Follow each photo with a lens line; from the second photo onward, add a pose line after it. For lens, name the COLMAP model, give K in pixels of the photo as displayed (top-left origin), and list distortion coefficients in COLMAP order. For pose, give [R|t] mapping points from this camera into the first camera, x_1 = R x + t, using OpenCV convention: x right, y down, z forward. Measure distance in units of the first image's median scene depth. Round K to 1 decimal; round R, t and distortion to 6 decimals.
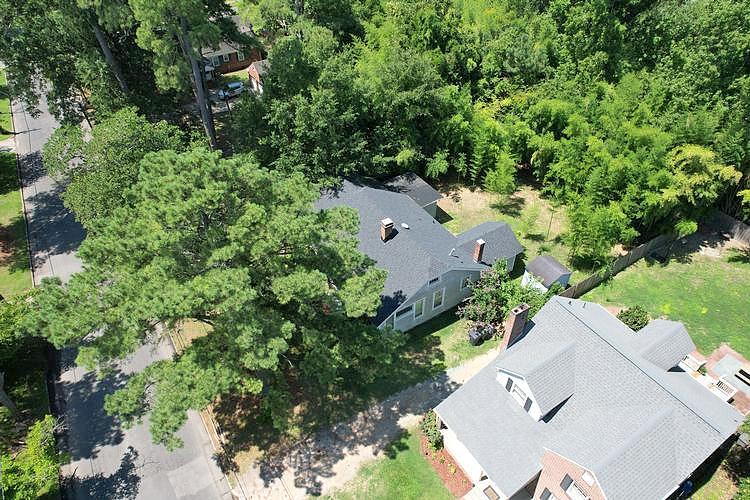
lens RADIAL K [[479.4, 0, 375.2], [0, 479.4, 250.0], [0, 0, 1]] dist [-0.004337, 0.012765]
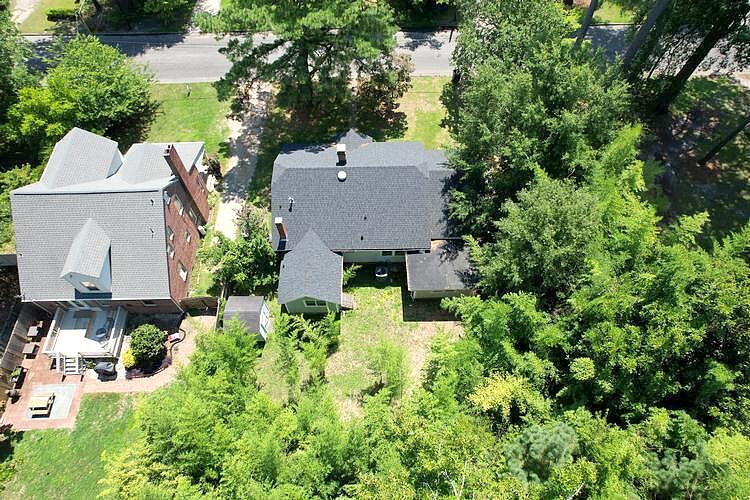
lens RADIAL K [[479.4, 0, 377.2], [0, 479.4, 249.6], [0, 0, 1]] dist [-0.004337, 0.012765]
pose [[-0.519432, 0.742393, -0.423134, 0.568952], [-0.560427, 0.077838, 0.824538, -0.914959], [0.645067, 0.665427, 0.375626, 0.817700]]
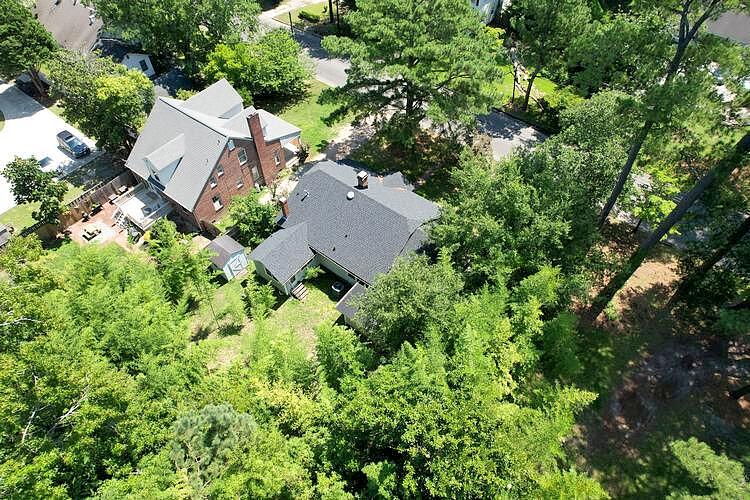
lens RADIAL K [[479.4, 0, 371.2], [0, 479.4, 253.5], [0, 0, 1]] dist [-0.004337, 0.012765]
pose [[-0.942503, 0.278629, -0.184540, 0.272482], [-0.204206, -0.043025, 0.977982, -1.204510], [0.264554, 0.959435, 0.097448, 1.080689]]
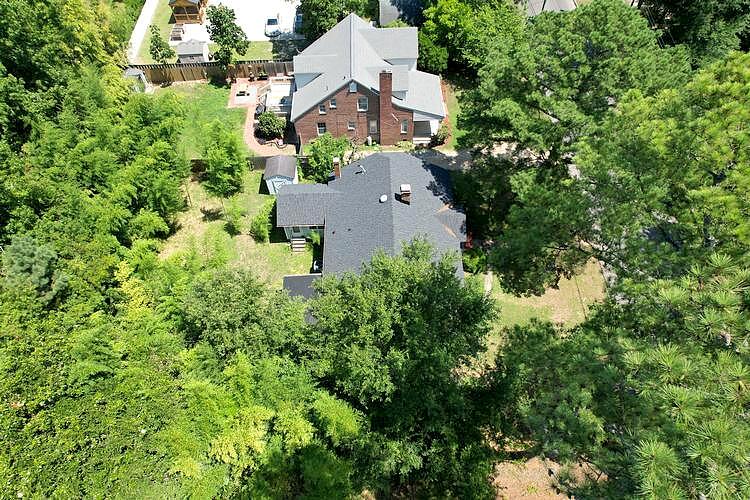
lens RADIAL K [[479.4, 0, 374.1], [0, 479.4, 248.1], [0, 0, 1]] dist [-0.004337, 0.012765]
pose [[-0.857524, -0.415492, 0.303346, -0.278564], [0.363313, -0.071647, 0.928908, -1.044453], [-0.364221, 0.906770, 0.212393, 0.927704]]
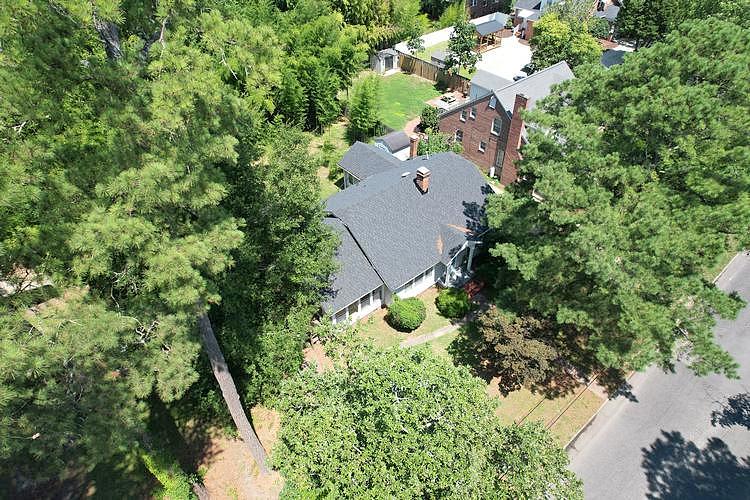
lens RADIAL K [[479.4, 0, 378.2], [0, 479.4, 253.0], [0, 0, 1]] dist [-0.004337, 0.012765]
pose [[-0.145637, -0.671885, 0.726196, -0.743139], [0.663483, 0.478160, 0.575460, -0.583292], [-0.733880, 0.565627, 0.376146, 0.809306]]
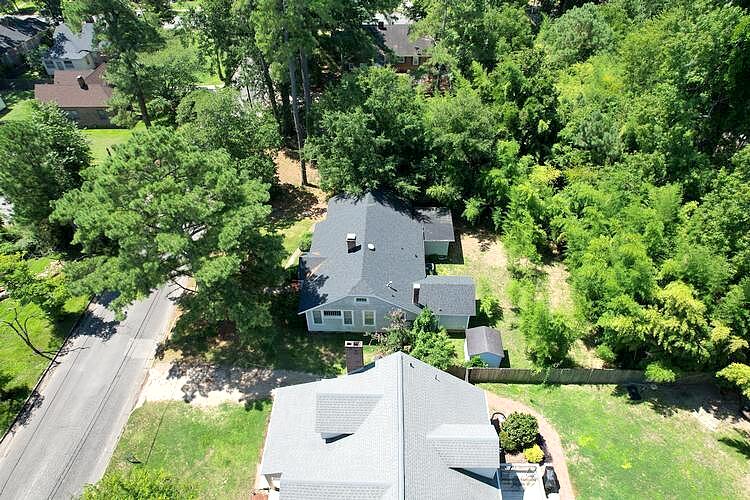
lens RADIAL K [[479.4, 0, 373.0], [0, 479.4, 248.4], [0, 0, 1]] dist [-0.004337, 0.012765]
pose [[0.825888, 0.376455, -0.419751, 0.563113], [-0.372933, 0.923075, 0.094094, -0.160588], [0.422883, 0.078828, 0.902749, -0.013506]]
